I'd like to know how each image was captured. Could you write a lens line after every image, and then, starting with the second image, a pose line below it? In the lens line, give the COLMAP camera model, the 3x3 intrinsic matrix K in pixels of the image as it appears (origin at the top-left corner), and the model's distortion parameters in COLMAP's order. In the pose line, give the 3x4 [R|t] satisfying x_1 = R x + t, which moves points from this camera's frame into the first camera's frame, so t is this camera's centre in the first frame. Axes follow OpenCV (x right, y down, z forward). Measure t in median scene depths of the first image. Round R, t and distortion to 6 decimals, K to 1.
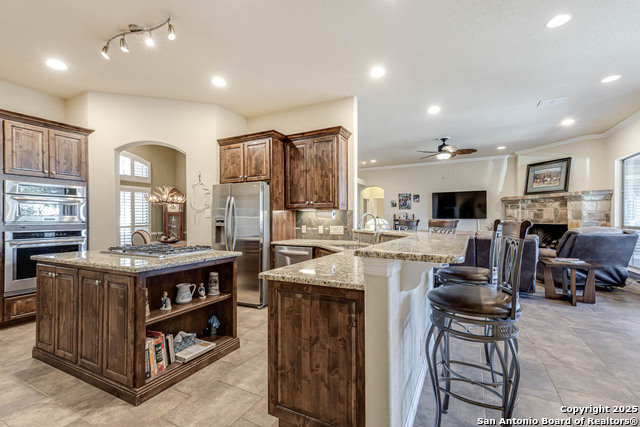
lens RADIAL K [[286.3, 0, 323.9], [0, 286.3, 216.0], [0, 0, 1]] dist [0.027346, 0.001875]
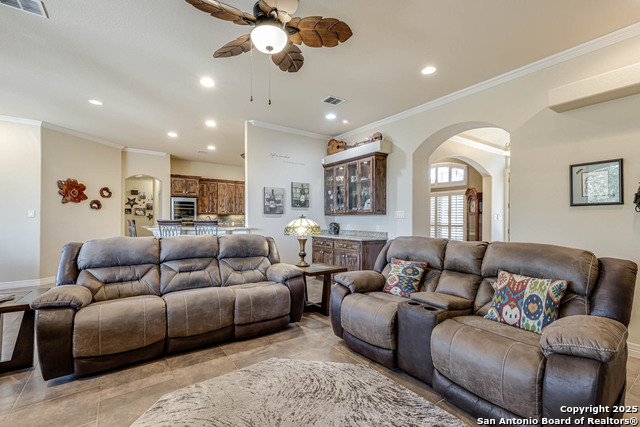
lens RADIAL K [[286.3, 0, 316.9], [0, 286.3, 219.5], [0, 0, 1]] dist [0.027346, 0.001875]
pose [[-0.456684, 0.002615, -0.889625, 1.094814], [0.008111, 0.999966, -0.001224, 0.015143], [0.889592, -0.007775, -0.456690, 1.892583]]
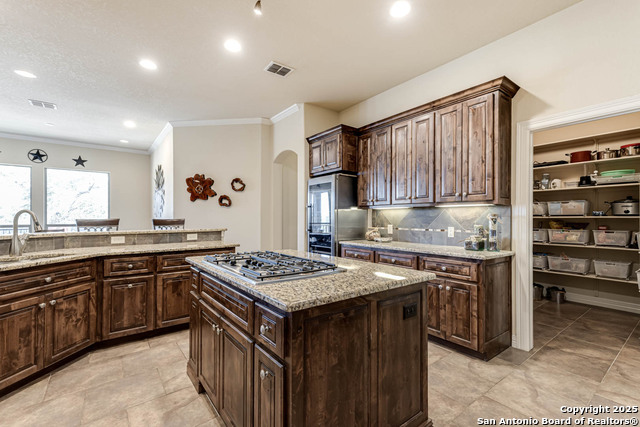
lens RADIAL K [[286.3, 0, 316.1], [0, 286.3, 214.7], [0, 0, 1]] dist [0.027346, 0.001875]
pose [[-0.910188, 0.007501, 0.414127, -0.642870], [-0.002919, 0.999695, -0.024524, 0.015602], [-0.414185, -0.023531, -0.909889, 1.120676]]
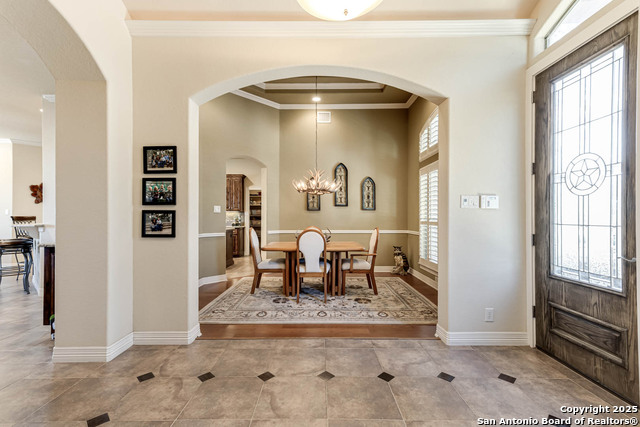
lens RADIAL K [[286.3, 0, 320.5], [0, 286.3, 216.5], [0, 0, 1]] dist [0.027346, 0.001875]
pose [[-0.893683, 0.001790, -0.448695, -0.322947], [0.009476, 0.999844, -0.014885, 0.047471], [0.448599, -0.017554, -0.893561, 2.496040]]
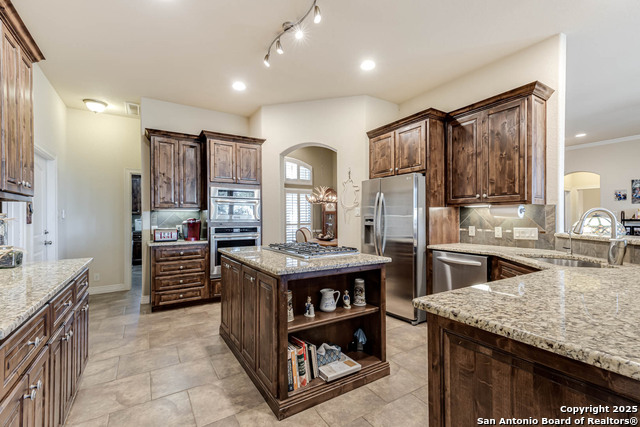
lens RADIAL K [[286.3, 0, 323.4], [0, 286.3, 217.6], [0, 0, 1]] dist [0.027346, 0.001875]
pose [[0.866686, 0.001075, -0.498854, -0.032102], [0.003645, 0.999957, 0.008487, 0.002223], [0.498841, -0.009174, 0.866645, 0.138534]]
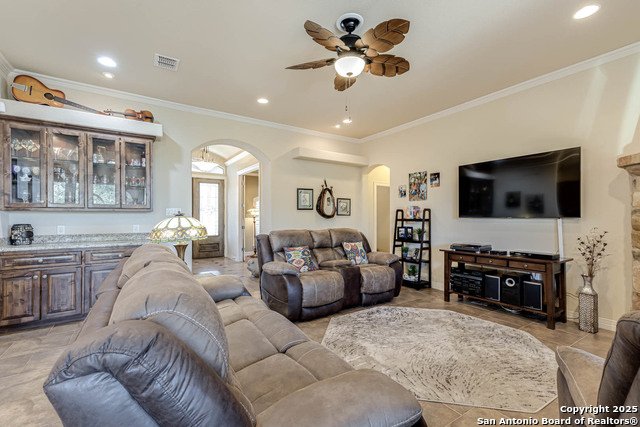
lens RADIAL K [[286.3, 0, 323.0], [0, 286.3, 215.9], [0, 0, 1]] dist [0.027346, 0.001875]
pose [[0.872359, 0.001328, -0.488864, 0.917335], [0.003438, 0.999955, 0.008852, 0.003721], [0.488854, -0.009403, 0.872315, 0.969513]]
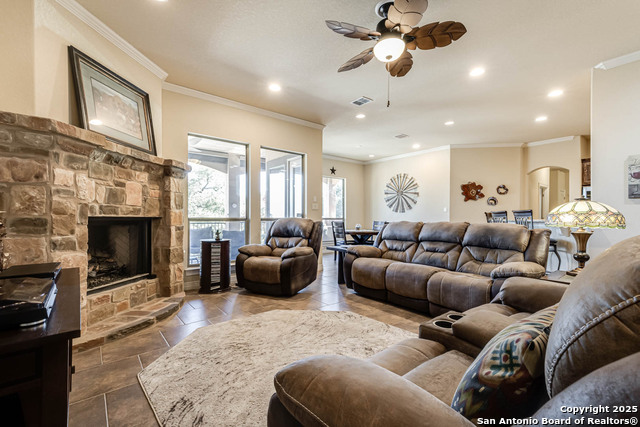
lens RADIAL K [[286.3, 0, 316.7], [0, 286.3, 216.1], [0, 0, 1]] dist [0.027346, 0.001875]
pose [[-0.919431, 0.000041, 0.393250, 0.547407], [-0.006888, 0.999845, -0.016208, 0.054271], [-0.393190, -0.017611, -0.919289, 2.218321]]
